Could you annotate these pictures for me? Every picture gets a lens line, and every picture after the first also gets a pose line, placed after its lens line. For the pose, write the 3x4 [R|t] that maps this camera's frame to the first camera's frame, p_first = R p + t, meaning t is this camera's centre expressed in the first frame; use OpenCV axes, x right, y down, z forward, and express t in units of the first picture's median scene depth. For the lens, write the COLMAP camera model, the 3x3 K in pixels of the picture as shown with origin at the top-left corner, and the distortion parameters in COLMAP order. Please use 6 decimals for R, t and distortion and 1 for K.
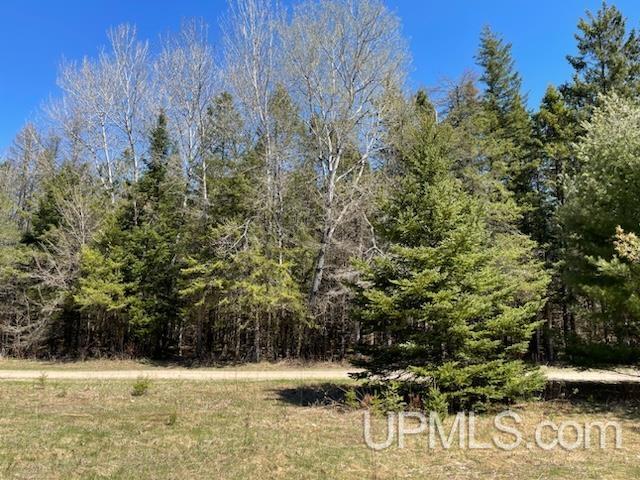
lens RADIAL K [[478.8, 0, 319.3], [0, 478.8, 238.7], [0, 0, 1]] dist [0.044609, -0.048989]
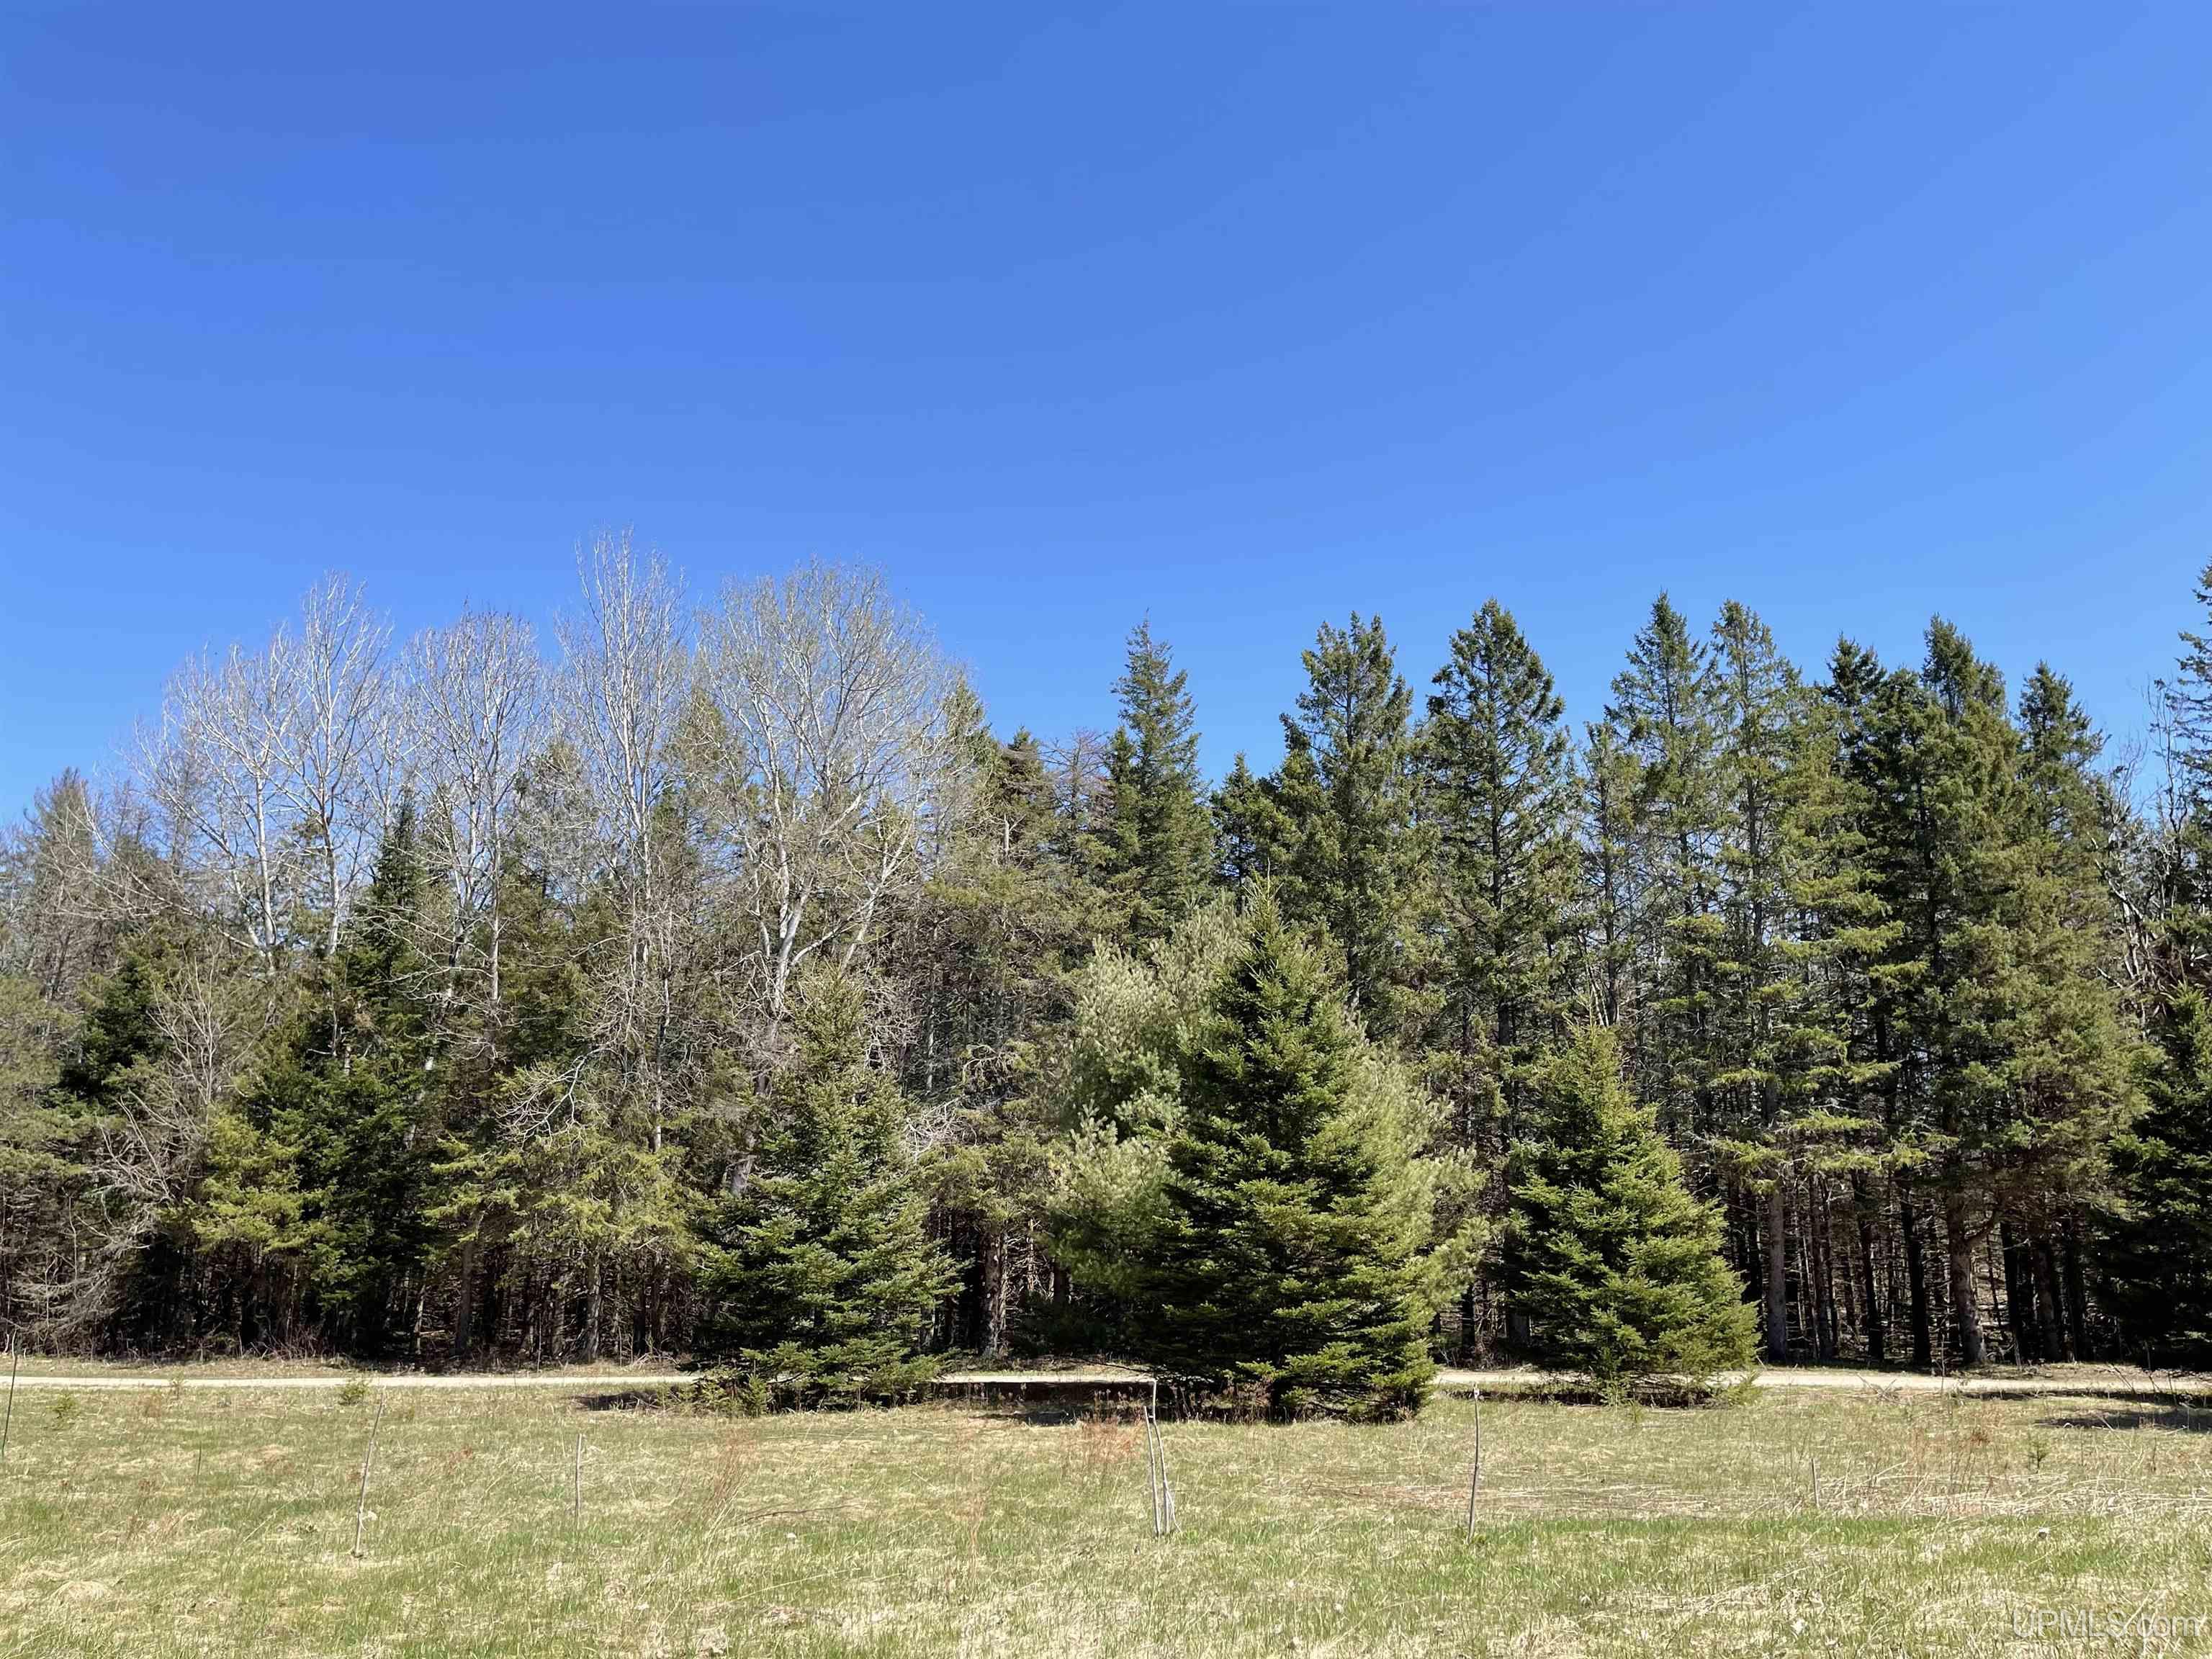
lens RADIAL K [[1654.9, 0, 1114.0], [0, 1654.9, 836.2], [0, 0, 1]] dist [0.044609, -0.048989]
pose [[0.994201, 0.029722, 0.103352, 0.197284], [-0.022064, 0.996979, -0.074472, -0.146538], [-0.105254, 0.071760, 0.991853, -0.705140]]
